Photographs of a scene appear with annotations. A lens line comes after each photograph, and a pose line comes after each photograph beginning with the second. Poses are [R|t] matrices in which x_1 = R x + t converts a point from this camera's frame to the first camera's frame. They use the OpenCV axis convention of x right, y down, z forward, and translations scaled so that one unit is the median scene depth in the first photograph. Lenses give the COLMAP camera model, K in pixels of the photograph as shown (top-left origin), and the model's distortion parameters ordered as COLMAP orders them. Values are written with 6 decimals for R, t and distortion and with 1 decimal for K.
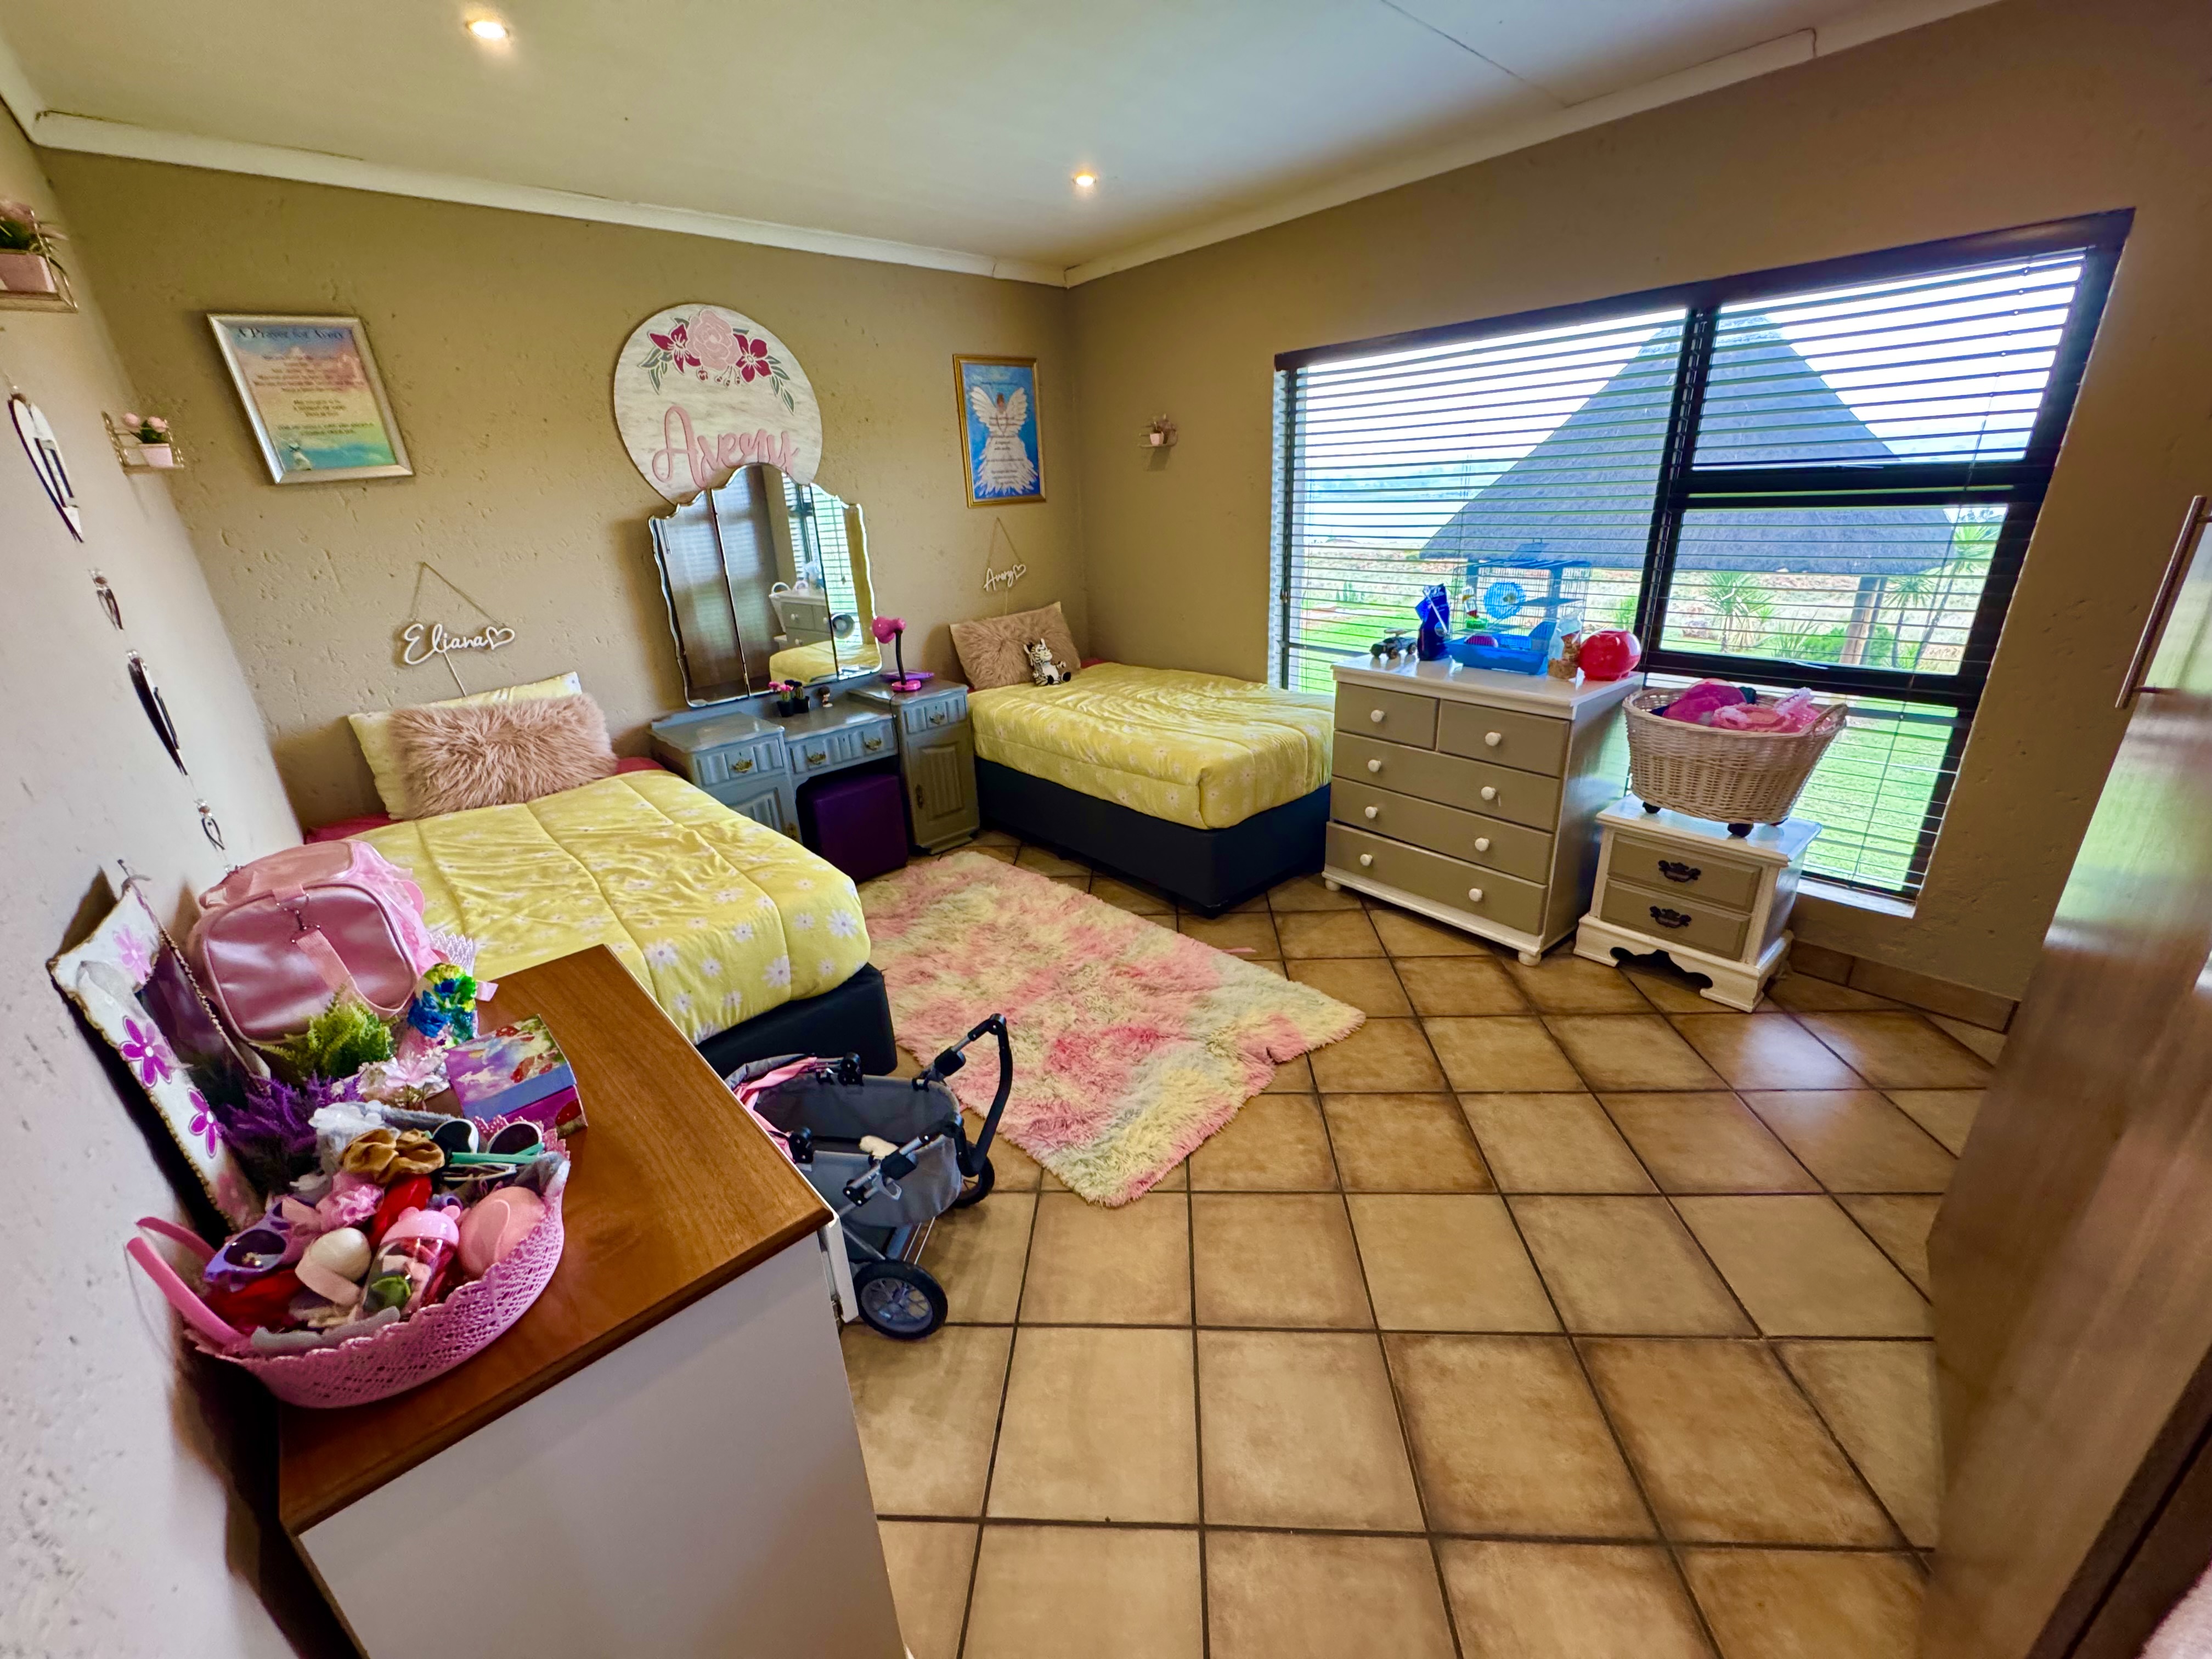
lens RADIAL K [[878.7, 0, 1102.3], [0, 878.7, 819.0], [0, 0, 1]] dist [-0.004673, 0.000679]
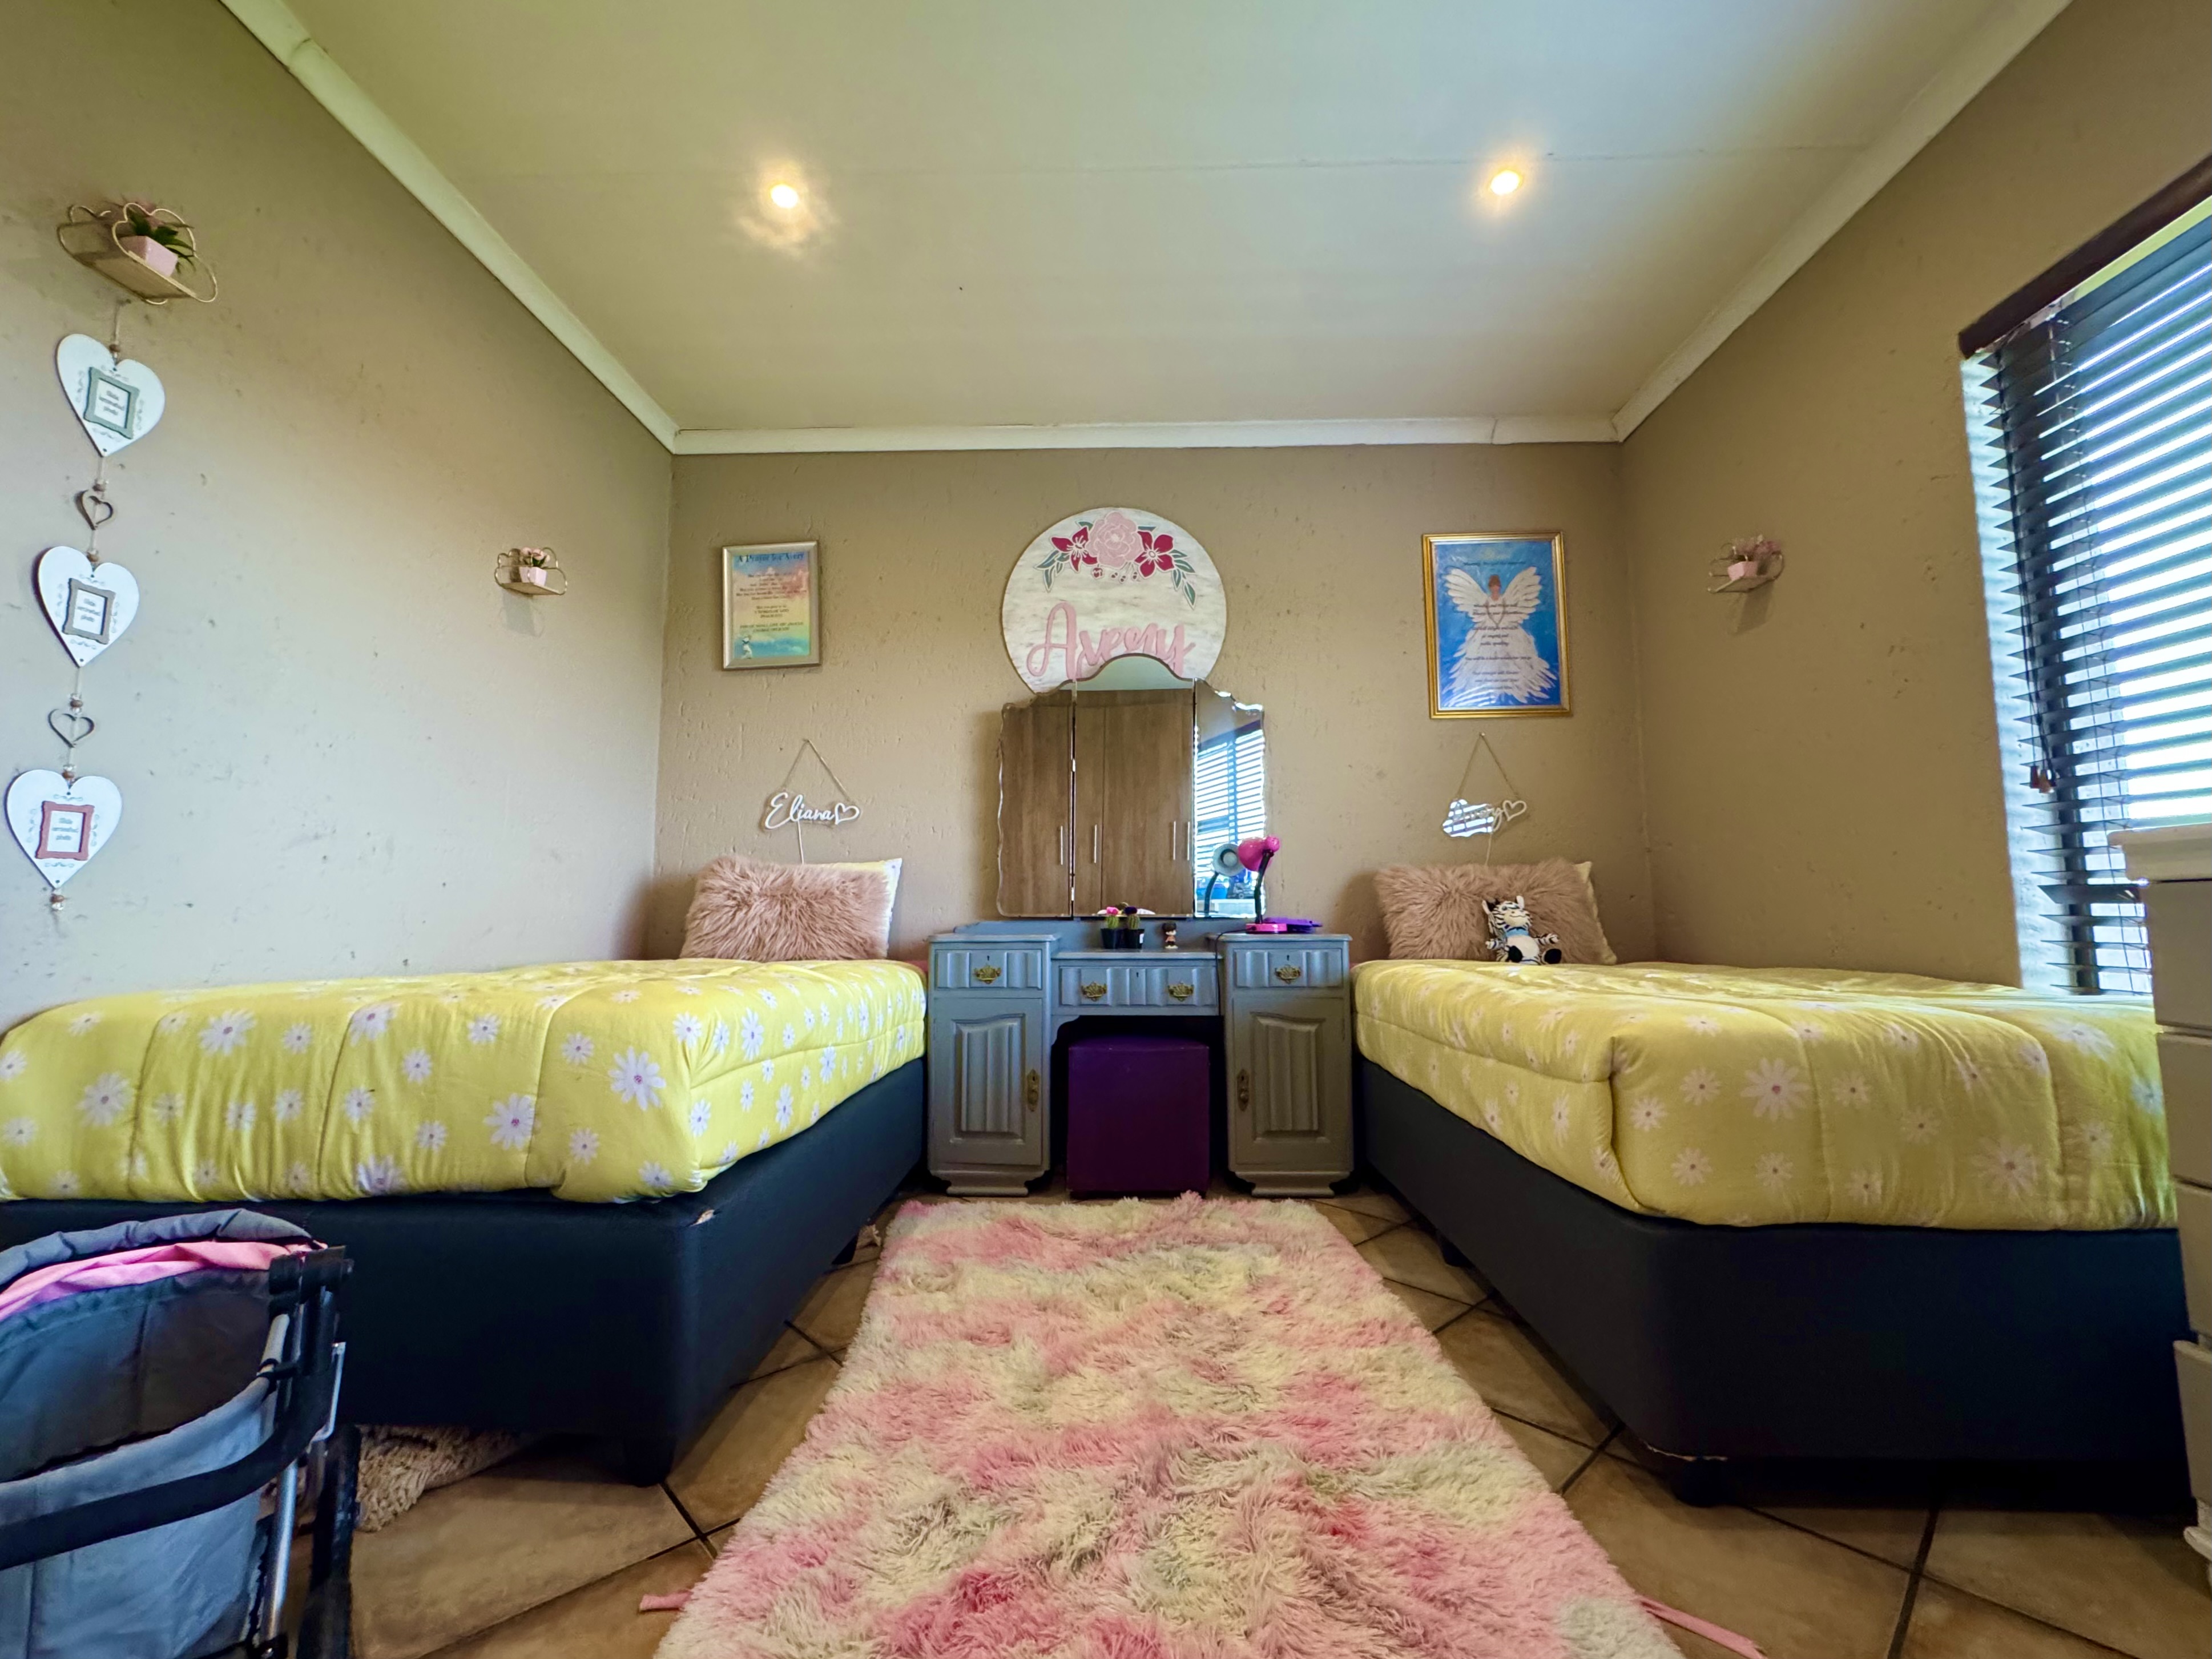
lens RADIAL K [[915.2, 0, 1084.9], [0, 915.2, 824.1], [0, 0, 1]] dist [-0.003081, -0.000472]
pose [[0.711153, -0.022426, -0.702679, 0.214700], [-0.282638, 0.906043, -0.314962, 0.048562], [0.643721, 0.422590, 0.637997, 0.480768]]
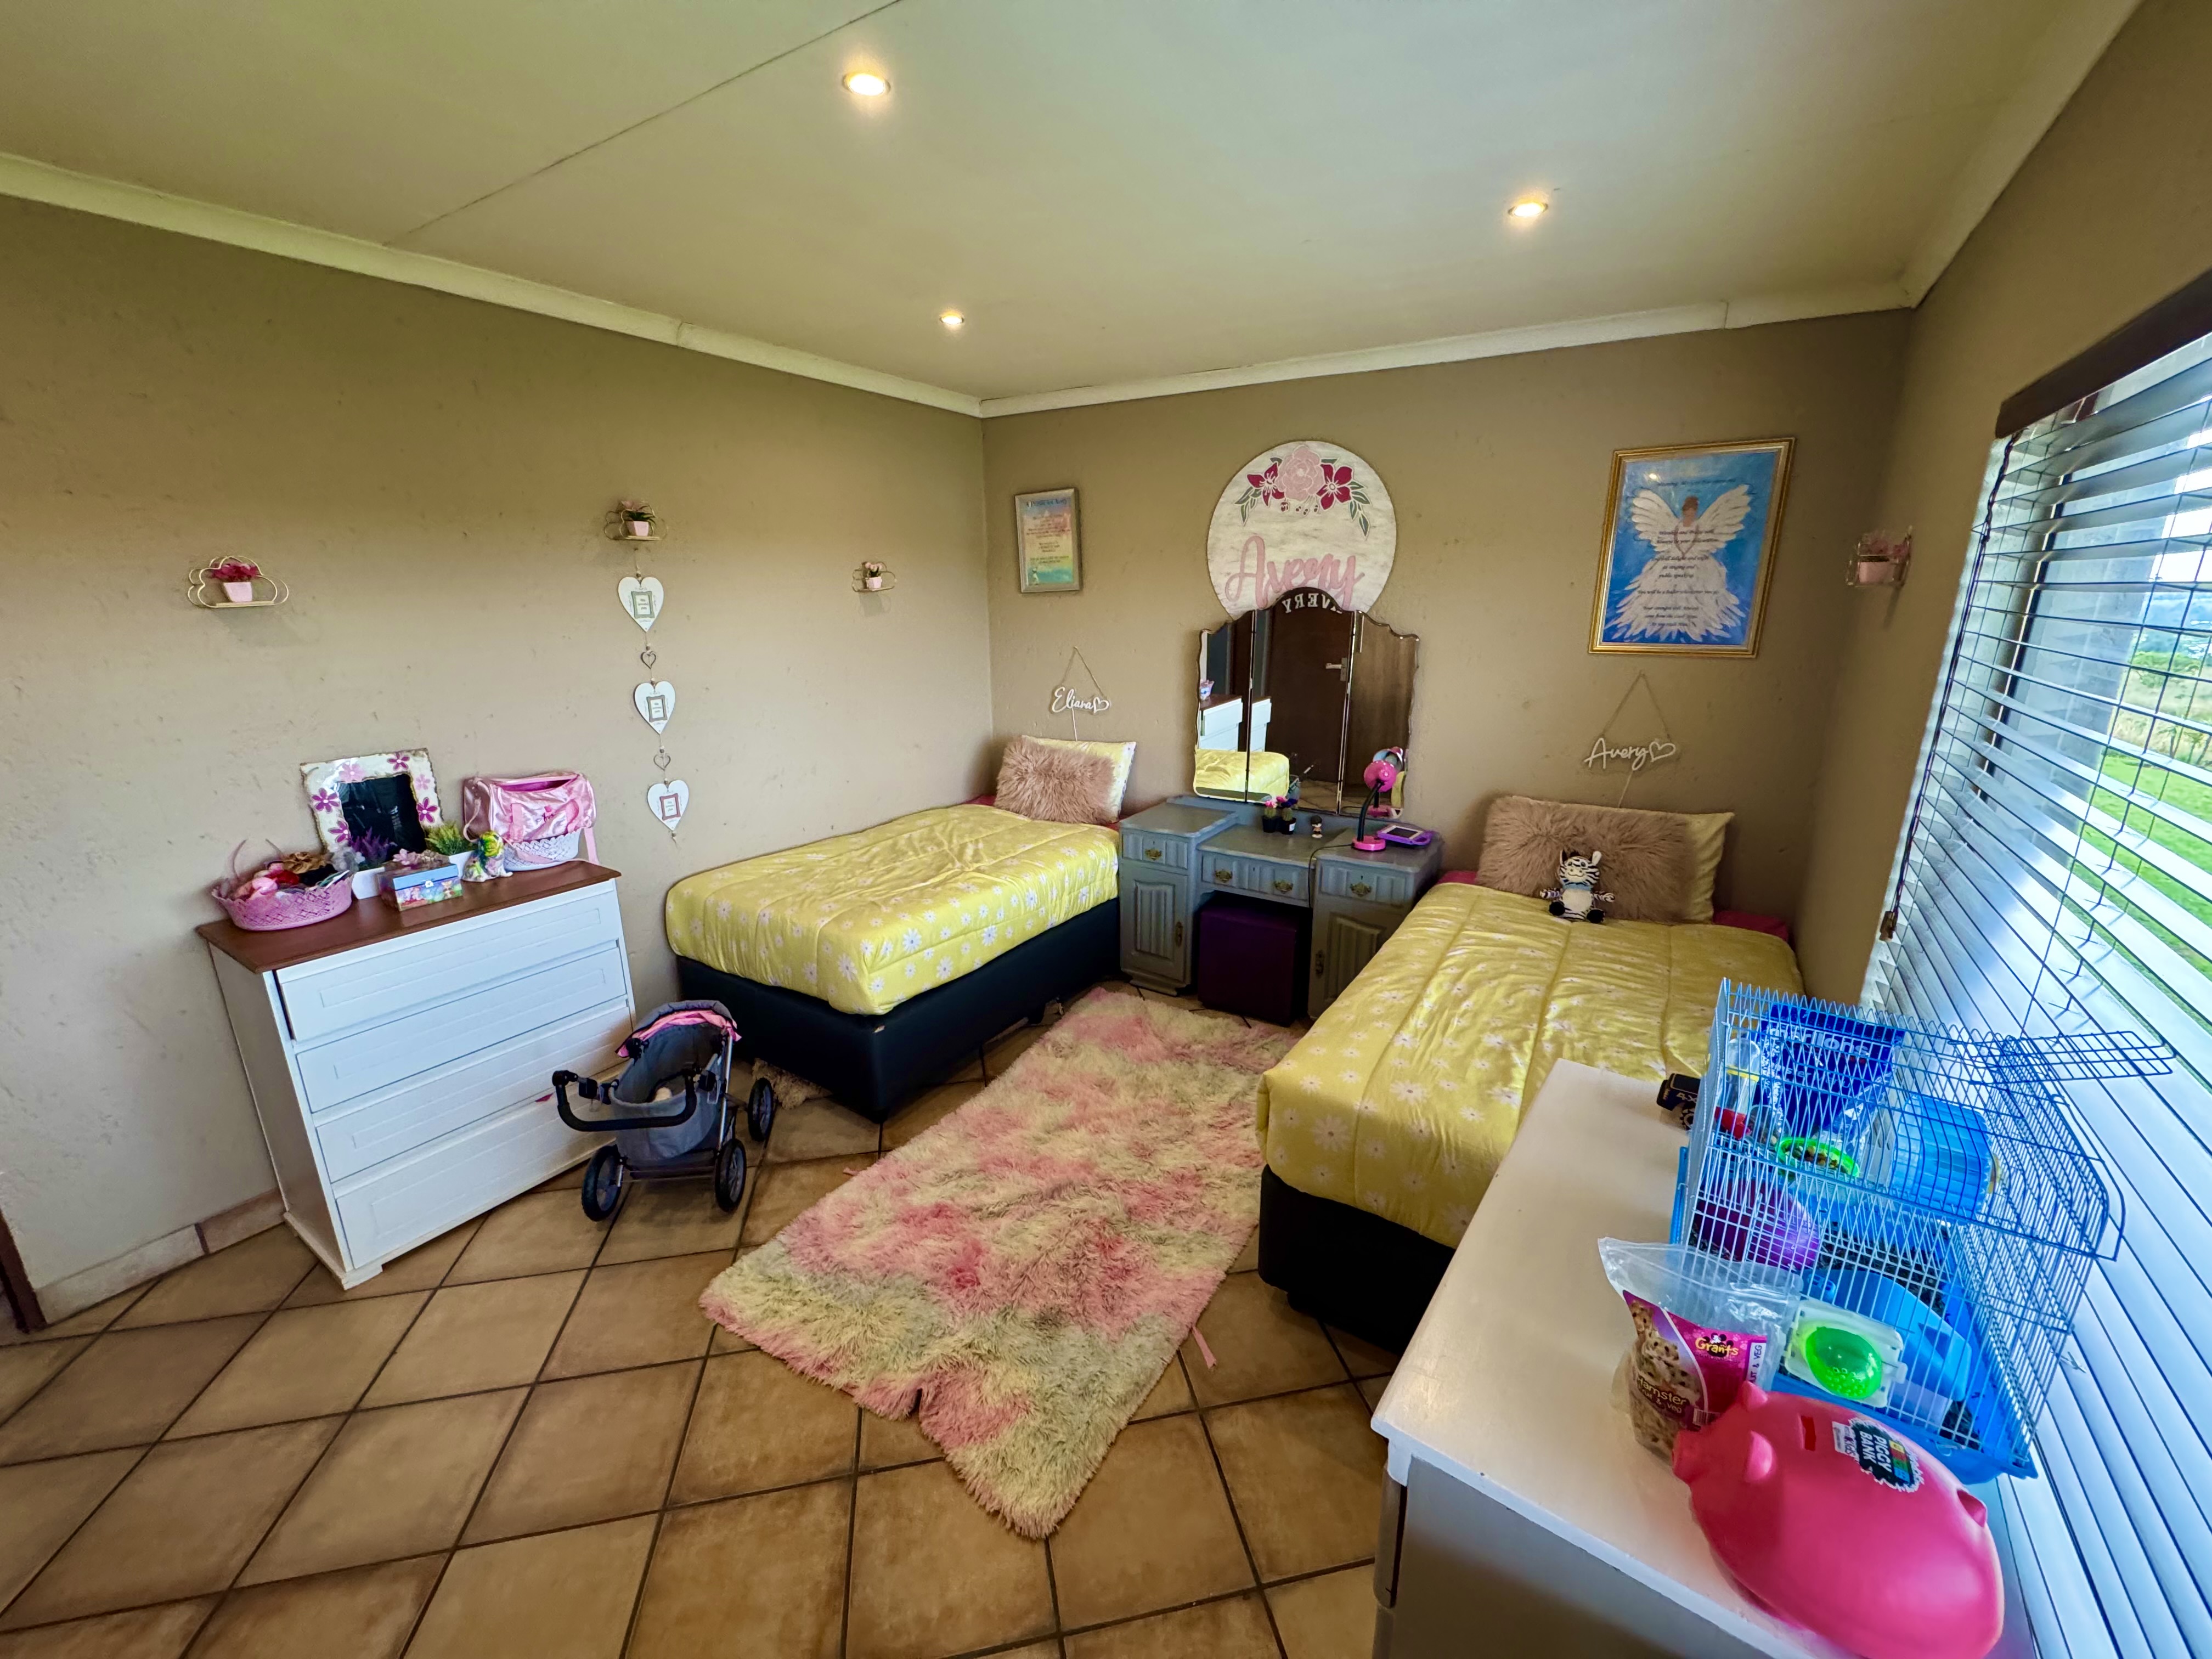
lens RADIAL K [[878.7, 0, 1106.1], [0, 878.7, 819.6], [0, 0, 1]] dist [-0.004673, 0.000679]
pose [[0.258305, 0.291154, -0.921145, 0.572889], [-0.356507, 0.914931, 0.189220, -0.283767], [0.897876, 0.279518, 0.340130, 0.551330]]
